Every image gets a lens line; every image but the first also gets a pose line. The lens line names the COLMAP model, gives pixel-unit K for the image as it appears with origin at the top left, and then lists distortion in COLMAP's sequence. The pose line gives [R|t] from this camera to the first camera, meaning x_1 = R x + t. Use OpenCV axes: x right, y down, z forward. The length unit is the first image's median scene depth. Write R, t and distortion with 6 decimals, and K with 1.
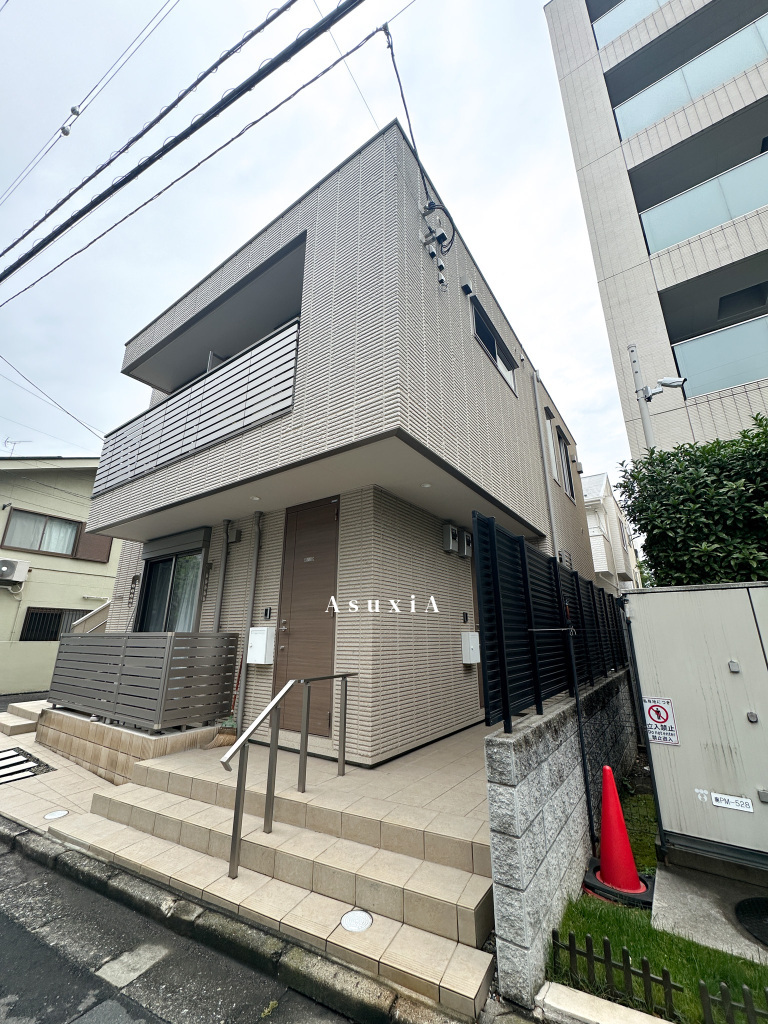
lens RADIAL K [[407.3, 0, 383.7], [0, 407.3, 512.1], [0, 0, 1]] dist [-0.002688, 0.000972]
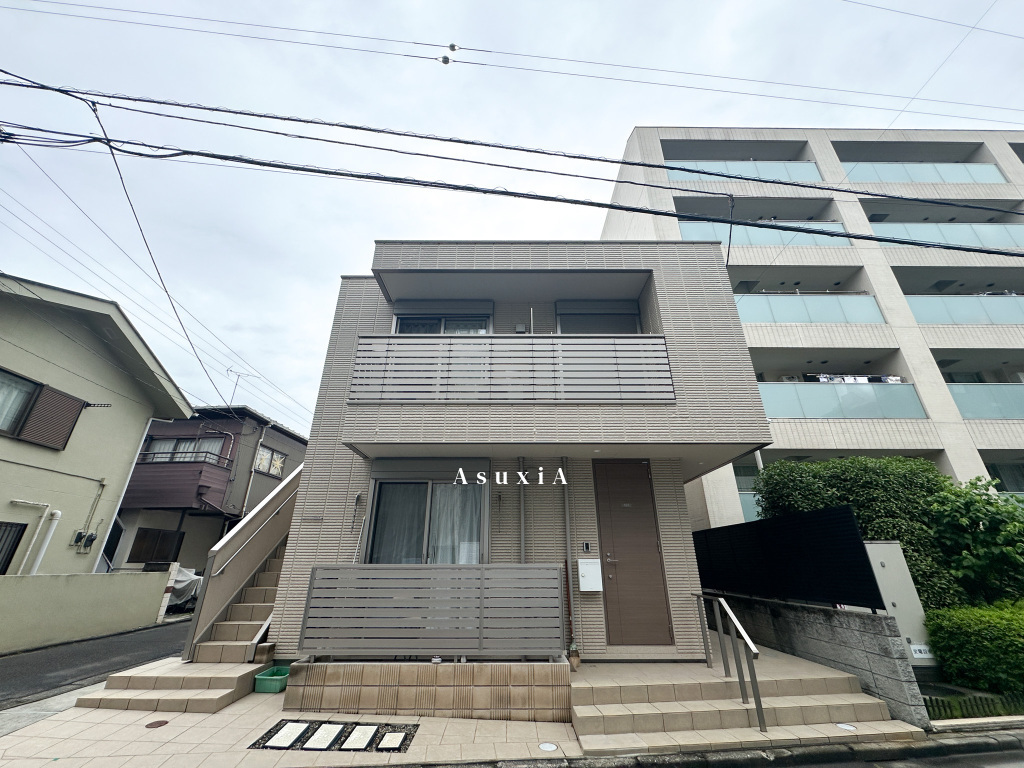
lens RADIAL K [[407.3, 0, 508.2], [0, 407.3, 386.3], [0, 0, 1]] dist [-0.002688, 0.000972]
pose [[0.814530, 0.232783, 0.531369, -1.274508], [-0.169064, 0.971453, -0.166420, 0.028250], [-0.554940, 0.045718, 0.830633, 0.113401]]
